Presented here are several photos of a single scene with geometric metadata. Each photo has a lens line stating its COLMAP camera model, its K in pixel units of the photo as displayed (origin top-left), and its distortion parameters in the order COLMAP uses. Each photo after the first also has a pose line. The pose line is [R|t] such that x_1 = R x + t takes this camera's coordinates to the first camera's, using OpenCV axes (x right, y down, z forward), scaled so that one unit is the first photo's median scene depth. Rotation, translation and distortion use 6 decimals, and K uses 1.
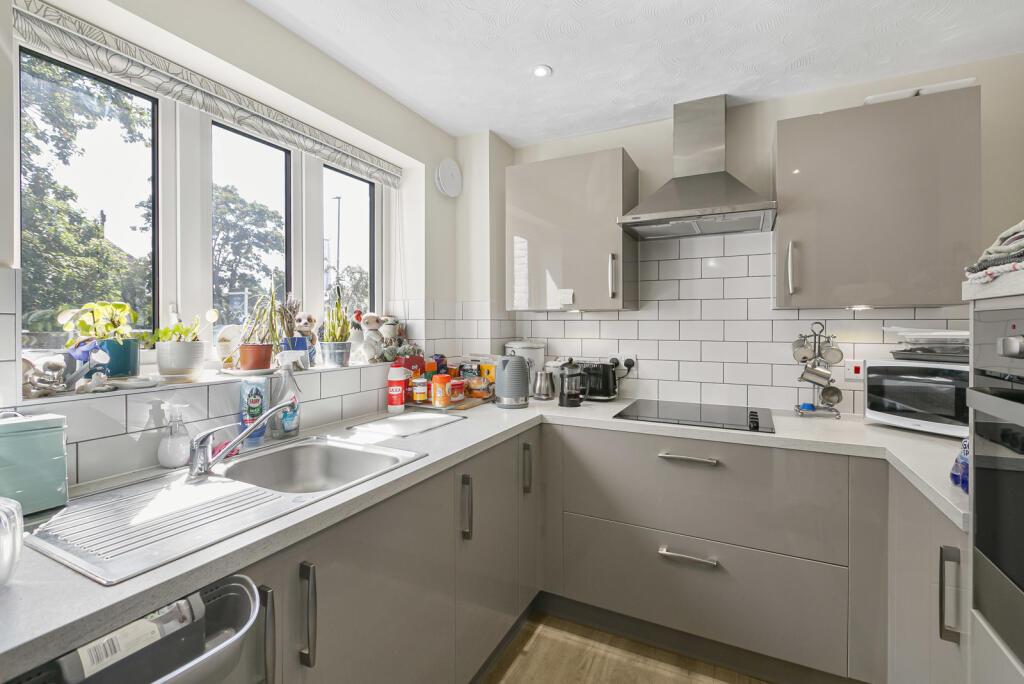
lens RADIAL K [[462.4, 0, 510.4], [0, 462.4, 328.7], [0, 0, 1]] dist [0.002414, -0.000940]
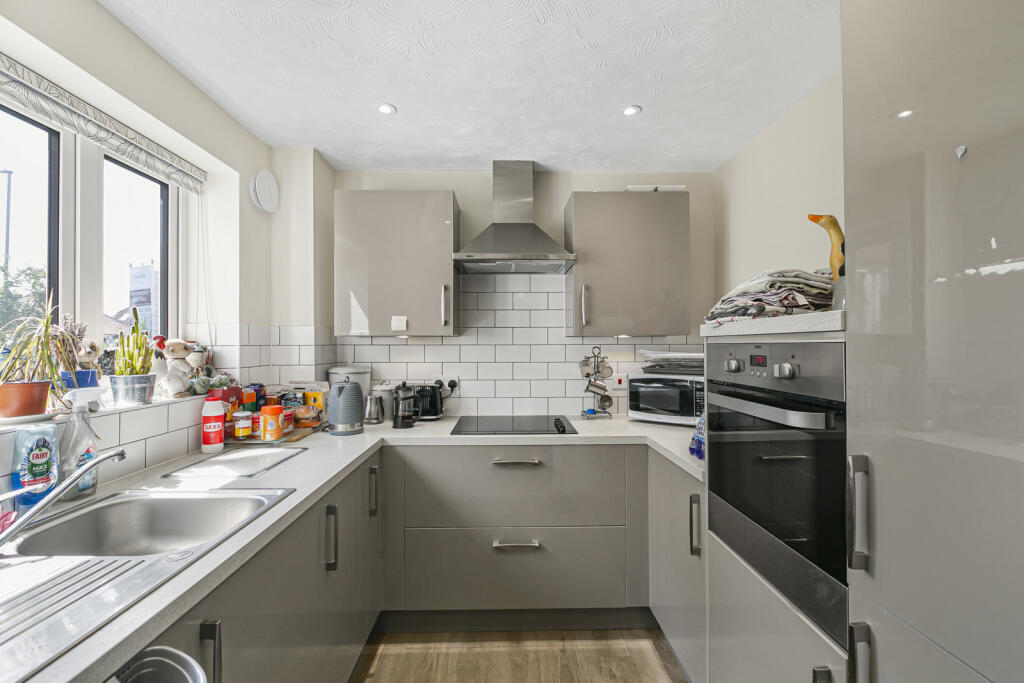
lens RADIAL K [[460.0, 0, 512.0], [0, 460.0, 341.5], [0, 0, 1]] dist [0.001108, -0.000361]
pose [[0.882203, -0.001217, 0.470868, -0.164703], [0.008008, 0.999891, -0.012419, -0.014461], [-0.470801, 0.014727, 0.882116, -0.042719]]
